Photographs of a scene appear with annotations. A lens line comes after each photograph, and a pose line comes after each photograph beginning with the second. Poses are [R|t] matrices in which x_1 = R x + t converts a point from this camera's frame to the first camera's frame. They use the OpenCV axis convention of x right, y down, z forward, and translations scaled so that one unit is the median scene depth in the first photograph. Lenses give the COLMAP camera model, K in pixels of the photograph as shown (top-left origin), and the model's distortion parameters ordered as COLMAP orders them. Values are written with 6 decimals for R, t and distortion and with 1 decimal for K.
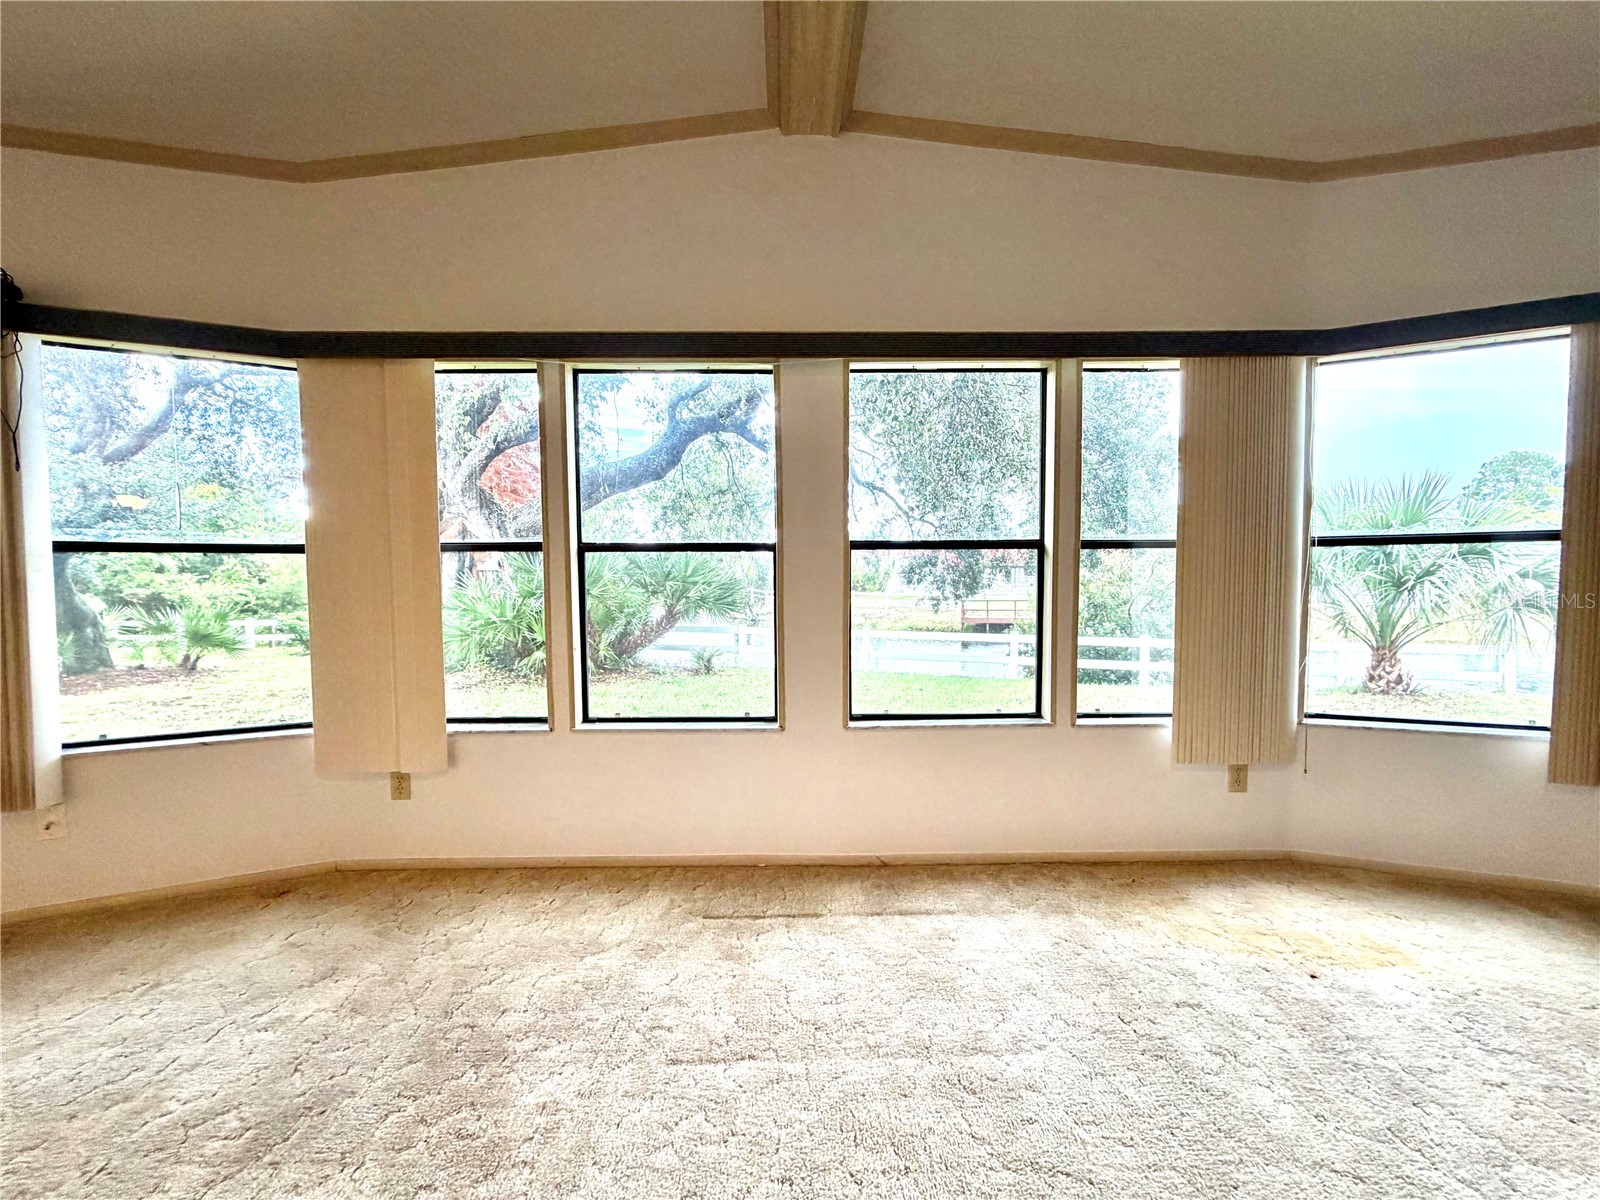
lens RADIAL K [[637.6, 0, 796.6], [0, 637.6, 602.5], [0, 0, 1]] dist [-0.000061, -0.000213]
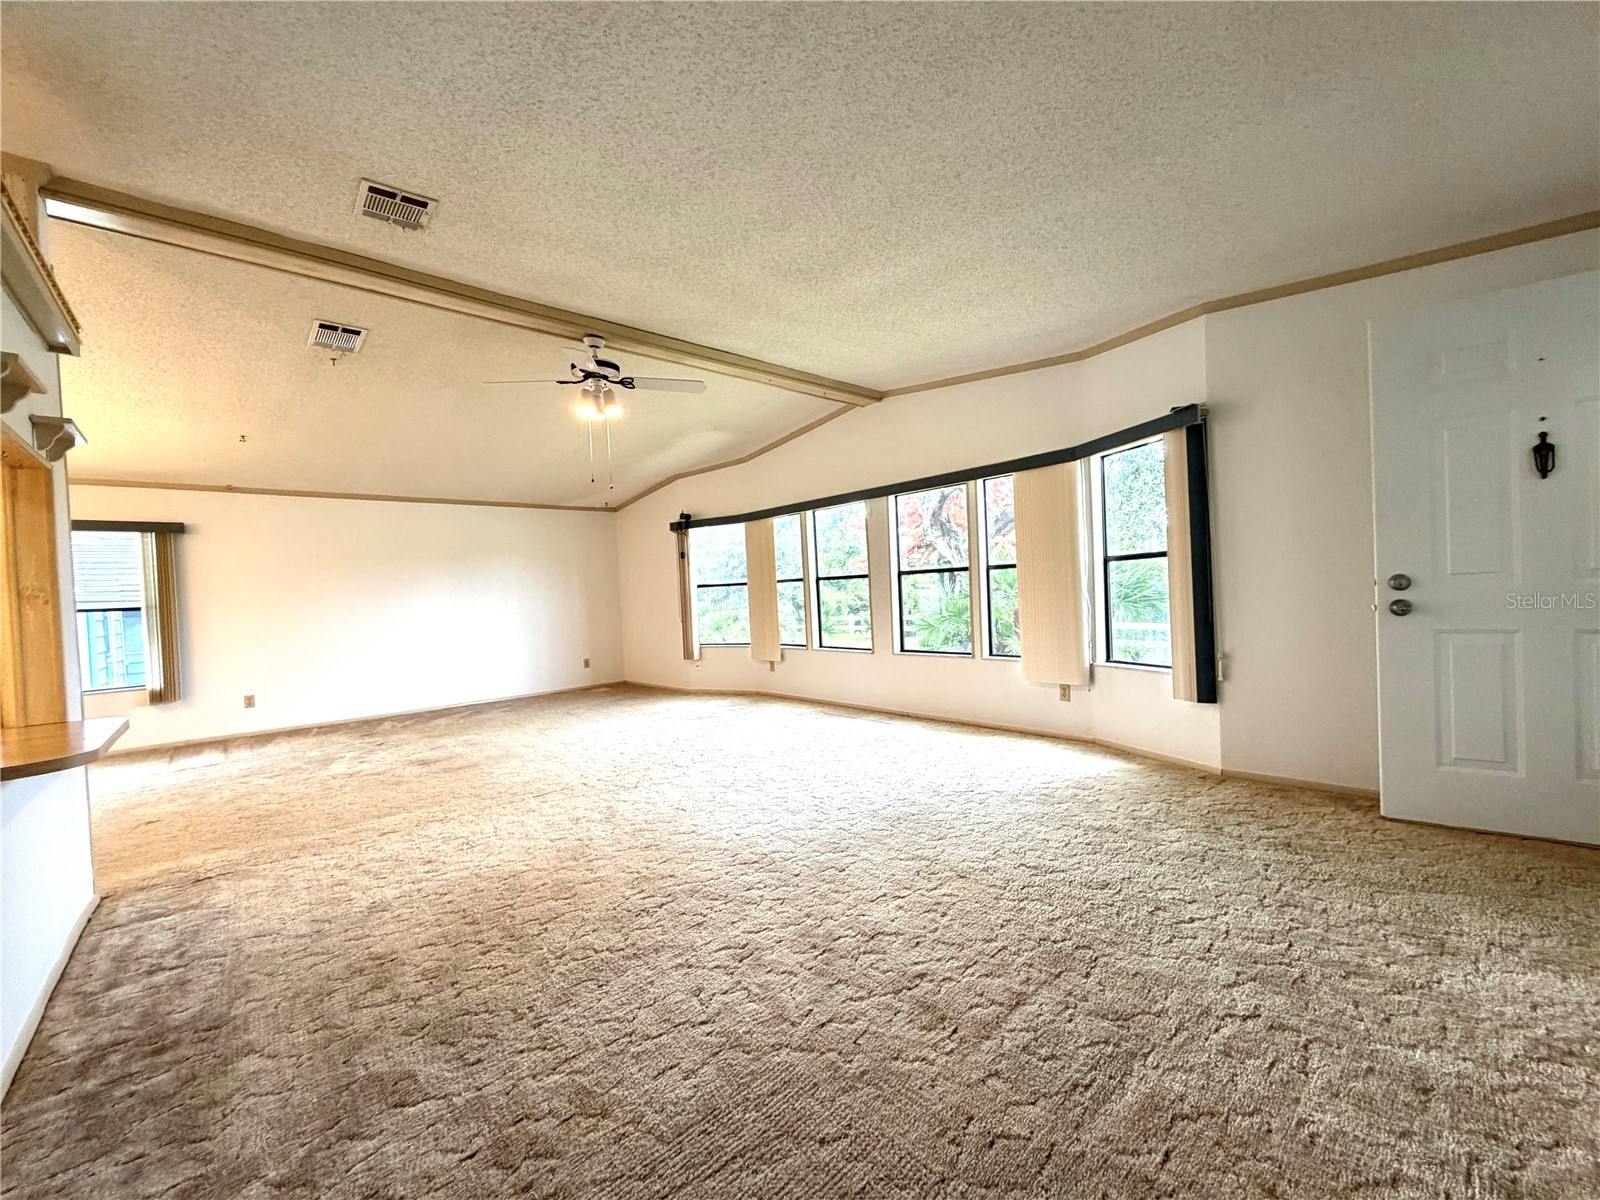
lens RADIAL K [[637.6, 0, 796.6], [0, 637.6, 602.5], [0, 0, 1]] dist [-0.000061, -0.000213]
pose [[0.653603, -0.009221, -0.756781, 1.555712], [0.007950, 0.999954, -0.005318, 0.022643], [0.756796, -0.002541, 0.653647, -0.741182]]
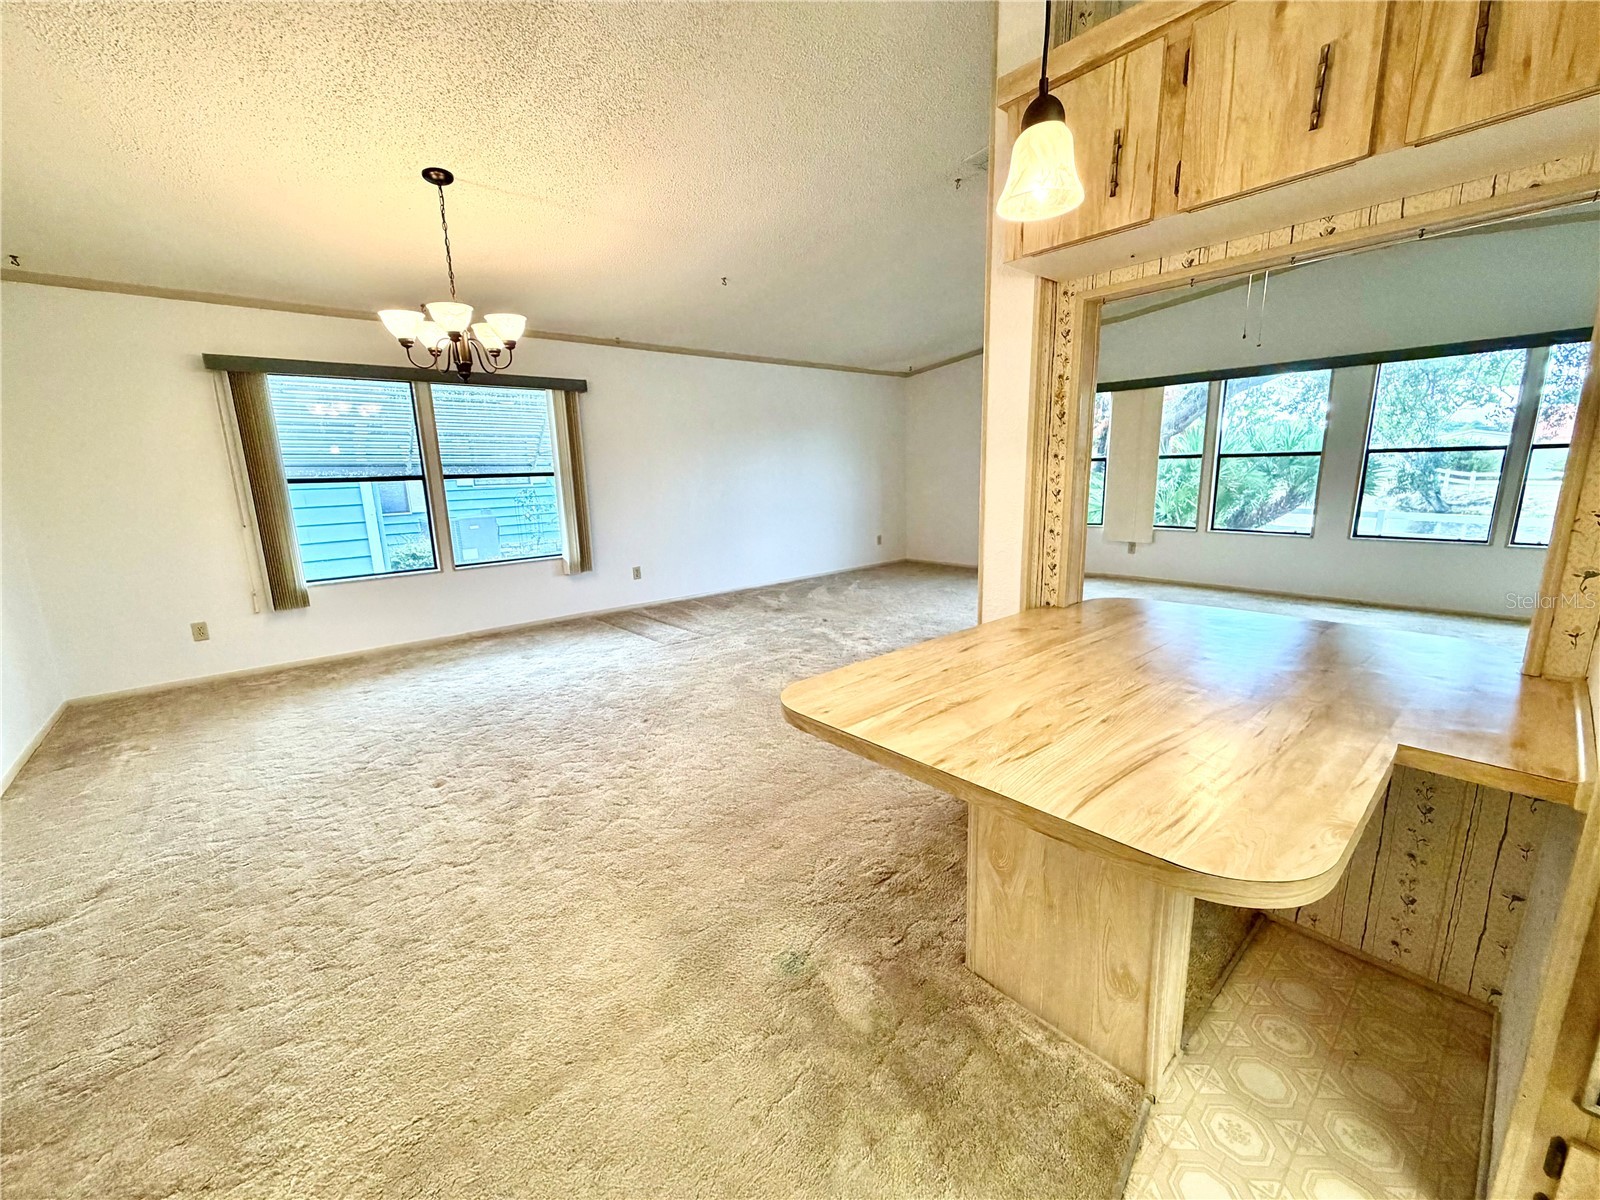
lens RADIAL K [[637.6, 0, 796.6], [0, 637.6, 602.5], [0, 0, 1]] dist [-0.000061, -0.000213]
pose [[0.640564, 0.150009, -0.753110, 0.532740], [-0.012971, 0.982708, 0.184709, 0.032366], [0.767795, -0.108549, 0.631433, -1.798721]]
